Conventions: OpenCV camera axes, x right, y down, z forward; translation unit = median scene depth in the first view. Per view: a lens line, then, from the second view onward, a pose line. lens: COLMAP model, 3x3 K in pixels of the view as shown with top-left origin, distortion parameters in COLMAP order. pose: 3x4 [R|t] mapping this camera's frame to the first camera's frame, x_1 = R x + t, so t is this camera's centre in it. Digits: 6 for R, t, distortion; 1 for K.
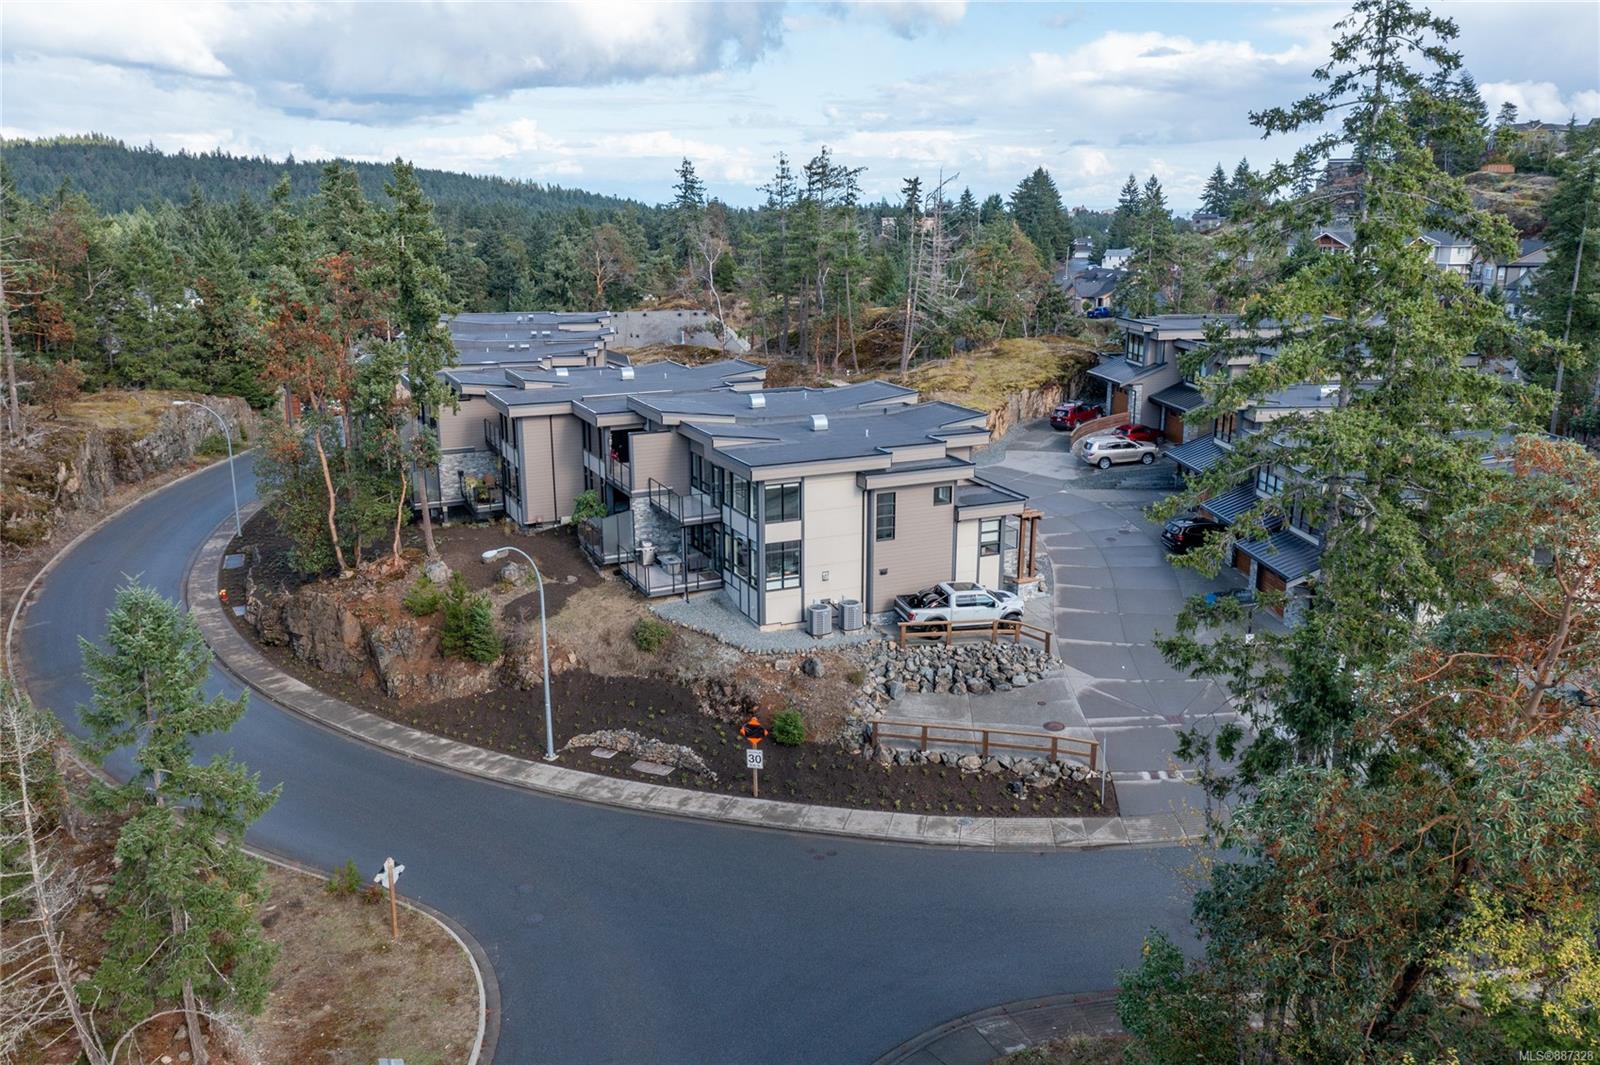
lens RADIAL K [[1277.4, 0, 800.0], [0, 1277.4, 532.5], [0, 0, 1]] dist [-0.010100, 0.000486]
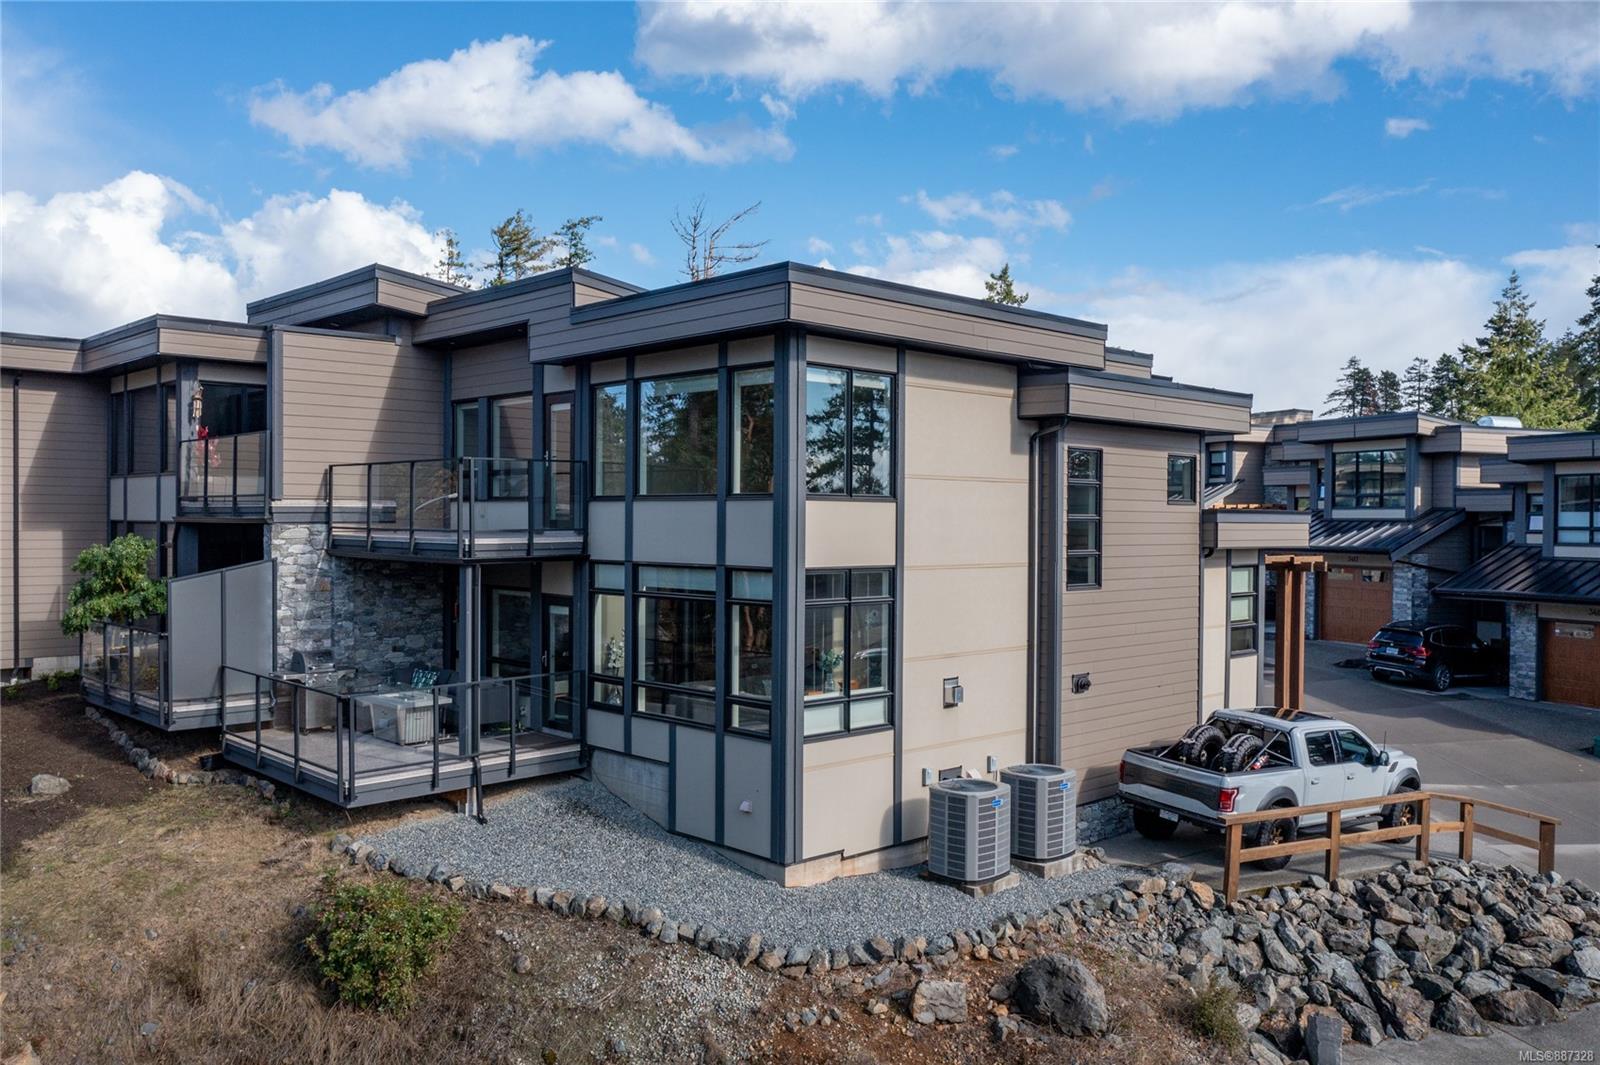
lens RADIAL K [[1277.4, 0, 800.0], [0, 1277.4, 532.5], [0, 0, 1]] dist [-0.010100, 0.000486]
pose [[0.945144, 0.004444, 0.326624, -0.119118], [0.075449, 0.969899, -0.231522, 0.065992], [-0.317821, 0.243465, 0.916359, 0.709881]]
